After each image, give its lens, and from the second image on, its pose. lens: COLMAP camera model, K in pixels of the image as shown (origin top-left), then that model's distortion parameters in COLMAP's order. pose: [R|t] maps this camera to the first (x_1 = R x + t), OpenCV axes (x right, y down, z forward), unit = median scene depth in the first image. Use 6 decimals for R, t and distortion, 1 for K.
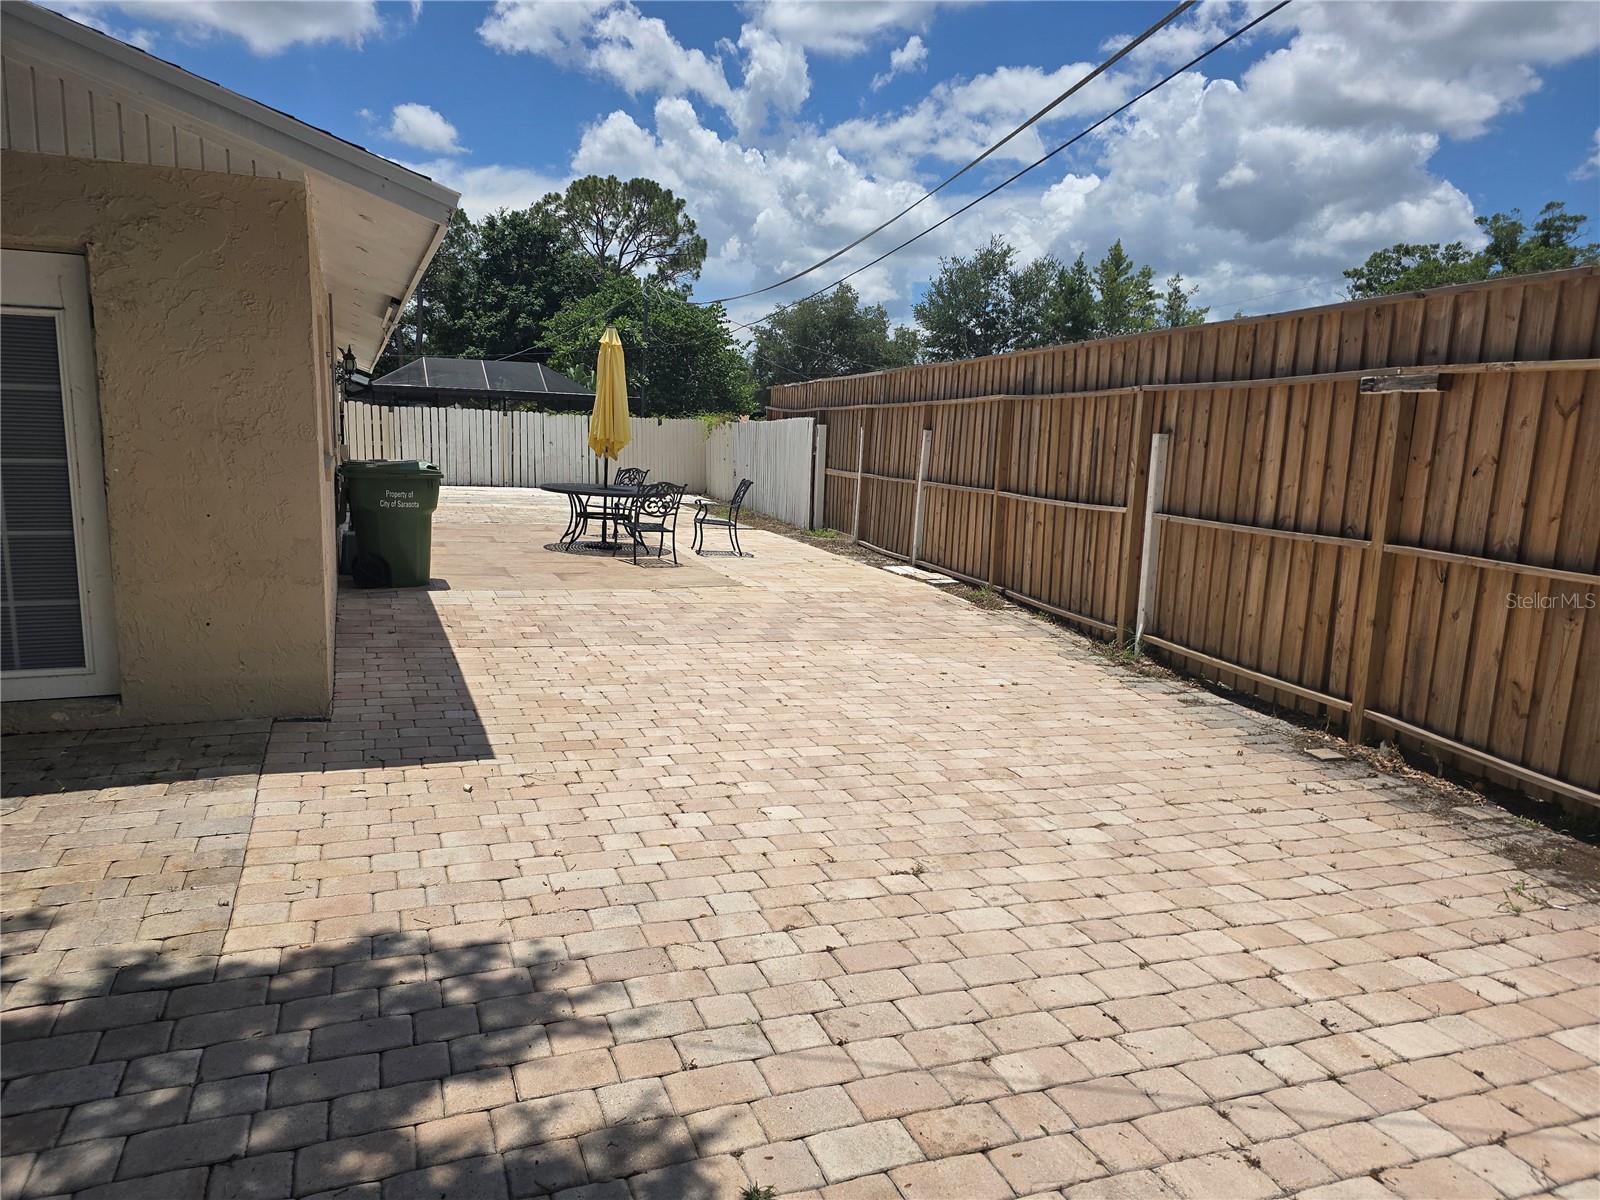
lens RADIAL K [[1055.4, 0, 807.6], [0, 1055.4, 607.9], [0, 0, 1]] dist [0.091838, -0.098014]
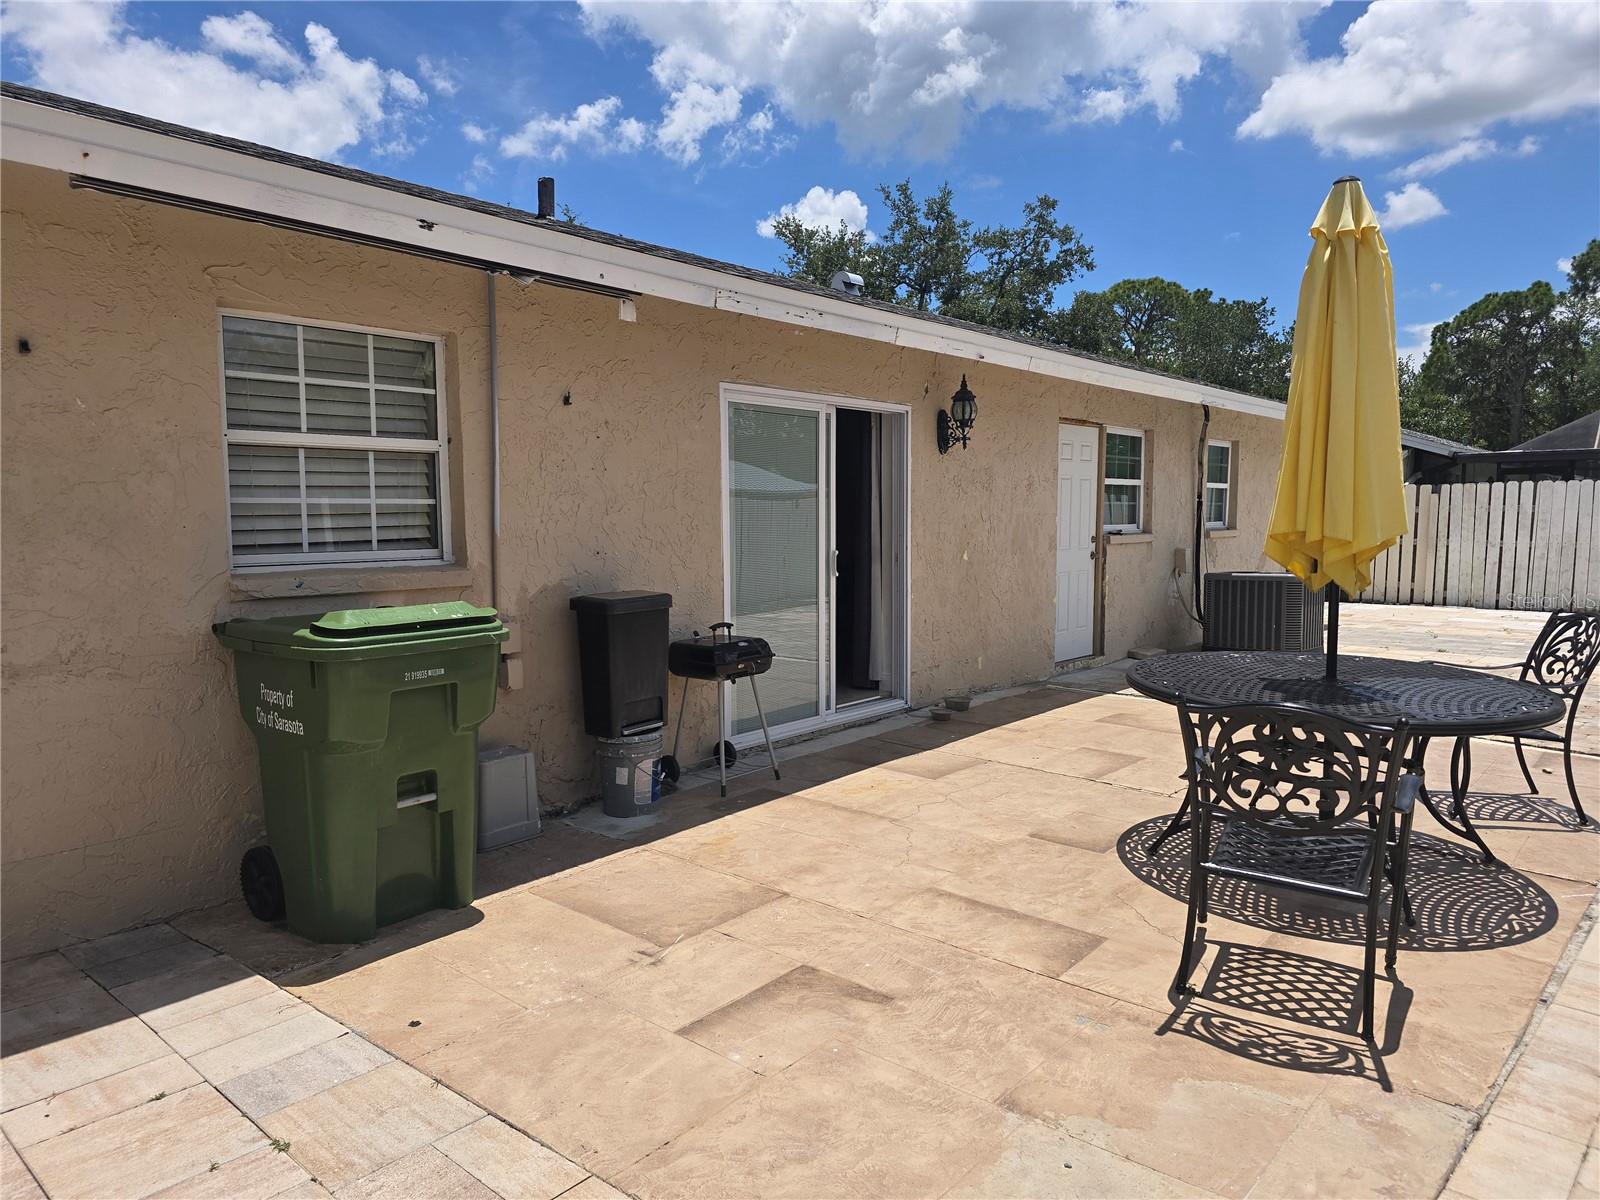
lens RADIAL K [[1059.9, 0, 806.1], [0, 1059.9, 599.8], [0, 0, 1]] dist [0.055830, -0.039553]
pose [[0.450411, 0.038242, -0.892002, 0.044436], [-0.123595, 0.992134, -0.019874, -0.154218], [0.884225, 0.119198, 0.451594, 0.979072]]
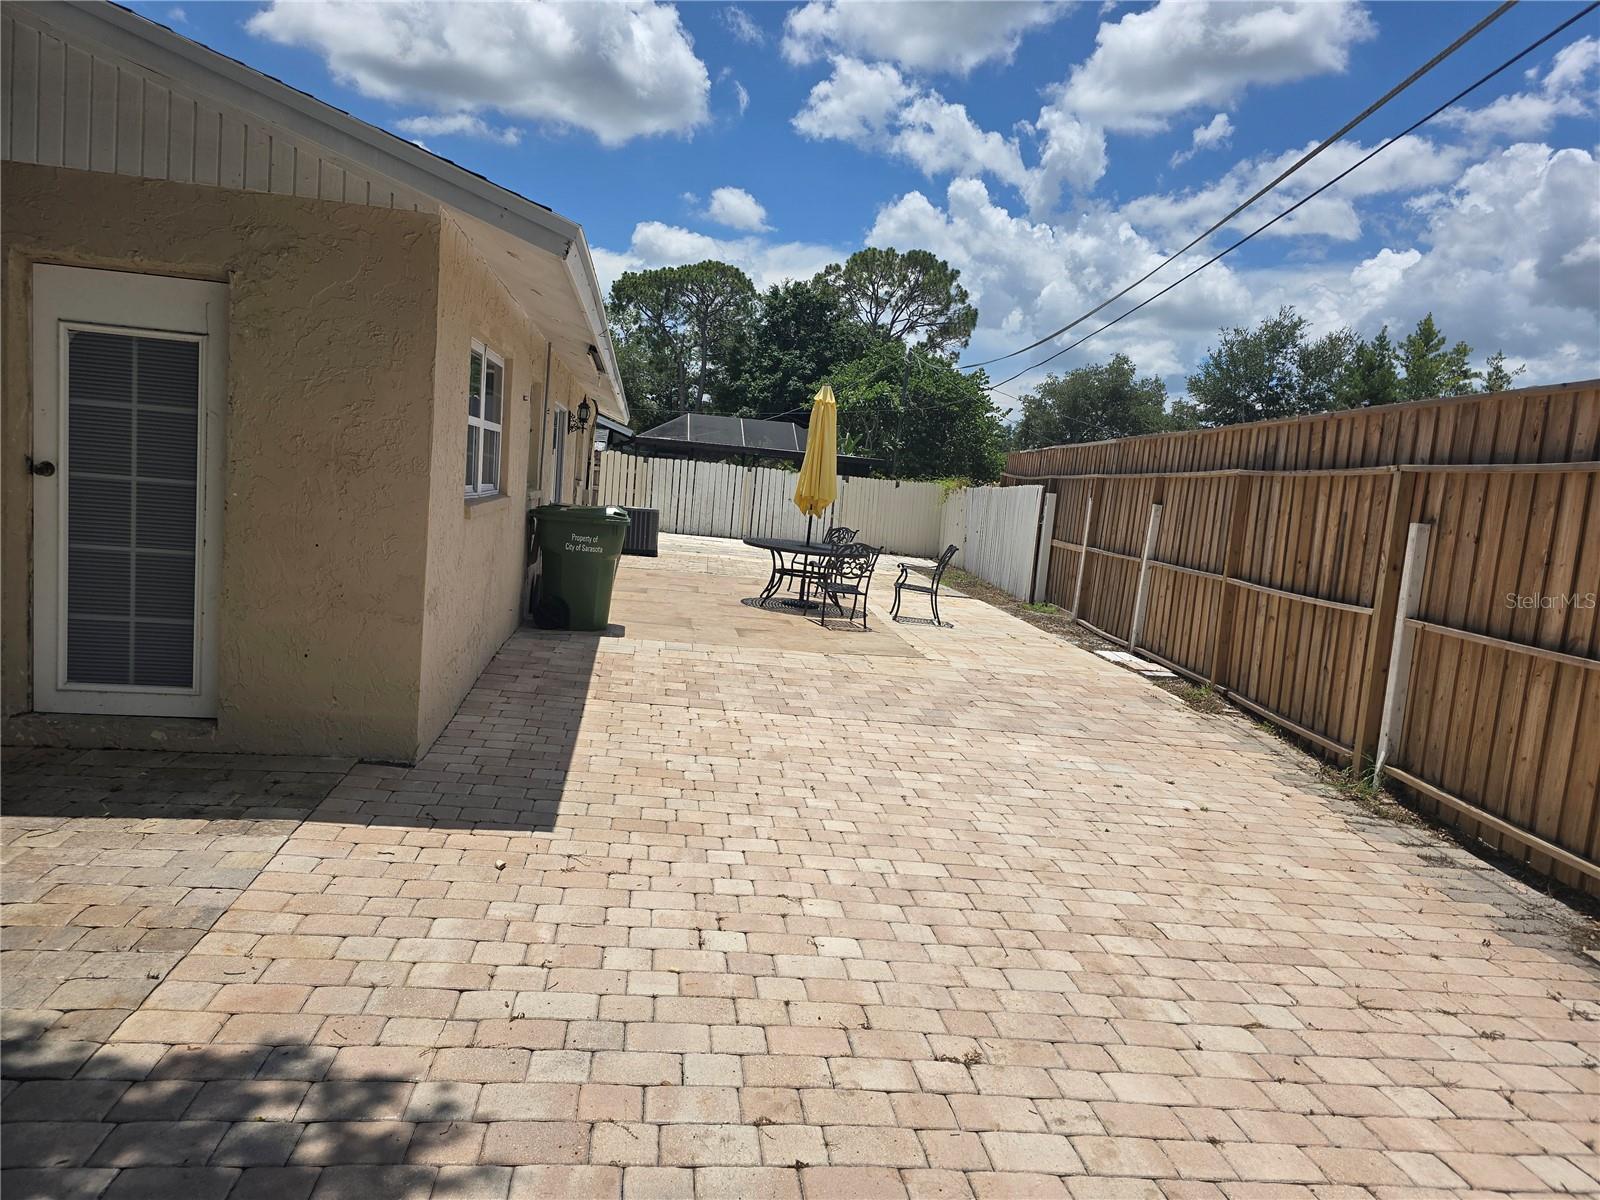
lens RADIAL K [[1058.1, 0, 821.5], [0, 1058.1, 594.6], [0, 0, 1]] dist [0.065163, -0.057370]
pose [[0.971320, 0.075823, -0.225361, 0.063284], [-0.091854, 0.993871, -0.061508, -0.012918], [0.219316, 0.080444, 0.972332, 0.083456]]
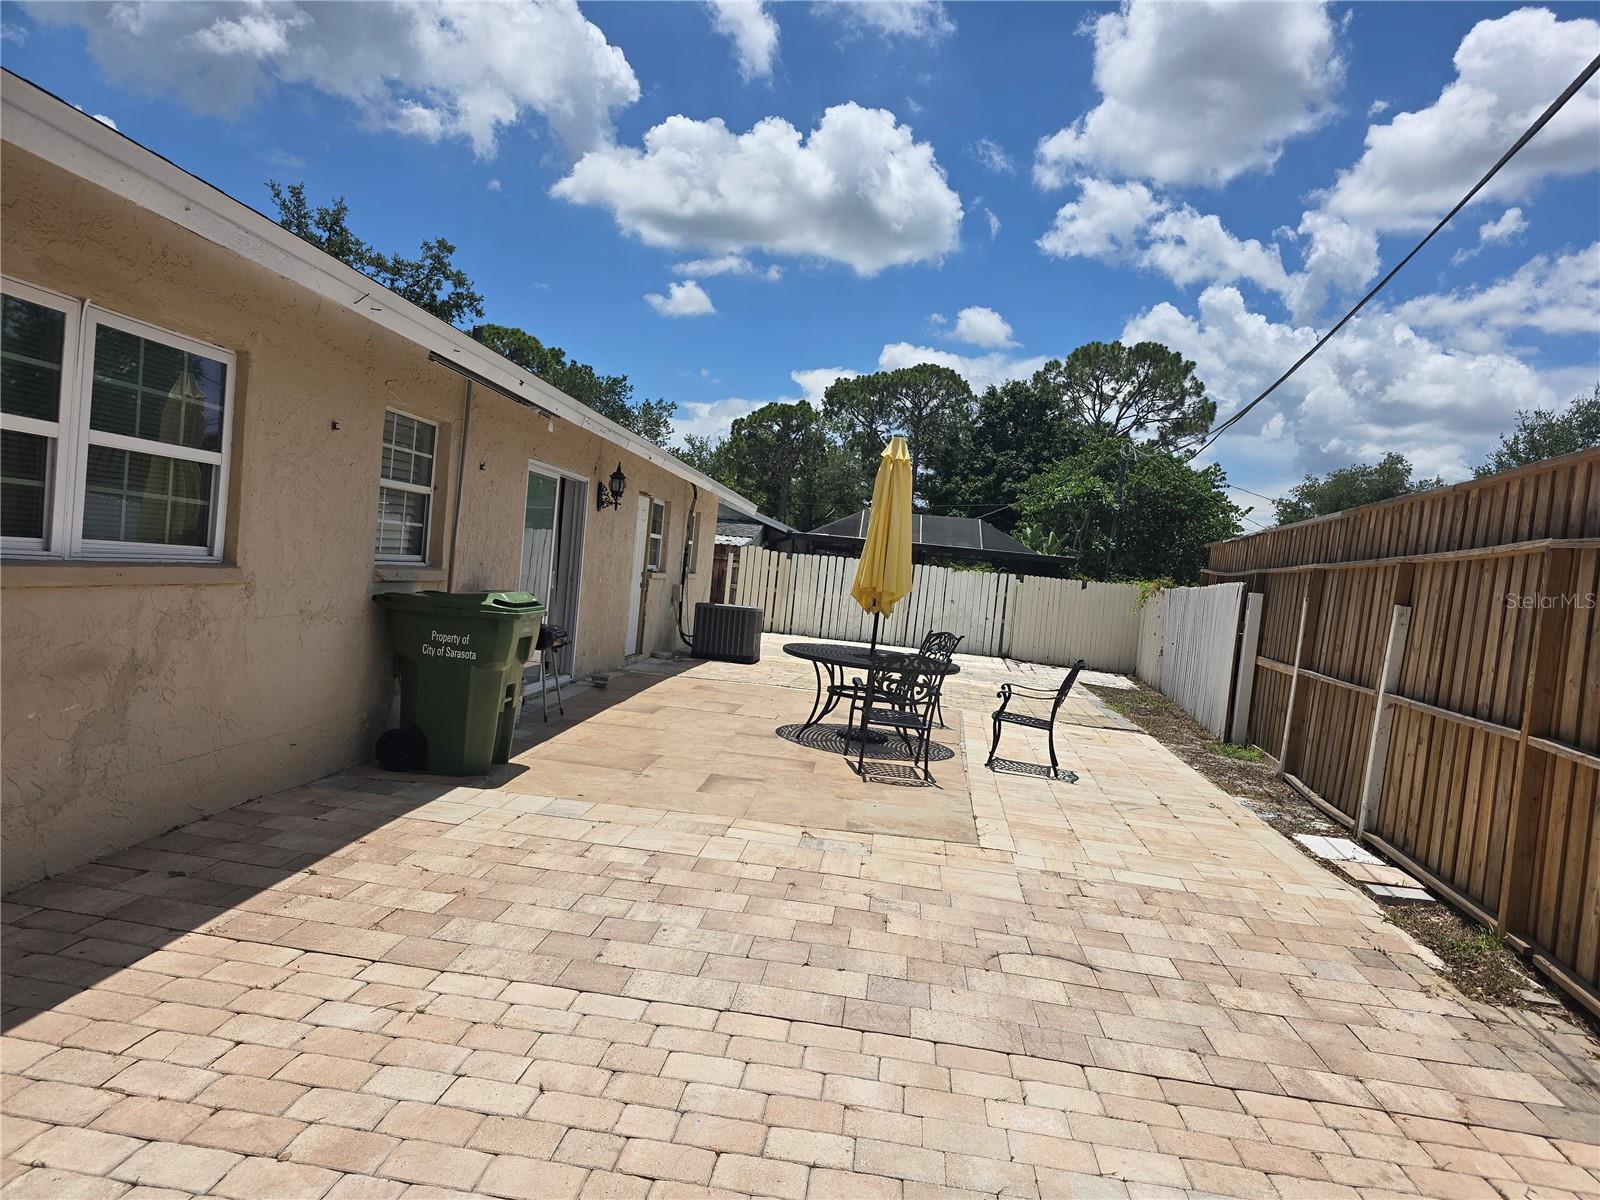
lens RADIAL K [[1045.6, 0, 798.3], [0, 1045.6, 620.7], [0, 0, 1]] dist [0.020020, -0.024097]
pose [[0.884667, 0.073970, -0.460318, 0.120363], [-0.139108, 0.984240, -0.109186, -0.074756], [0.444987, 0.160627, 0.881014, 0.506349]]
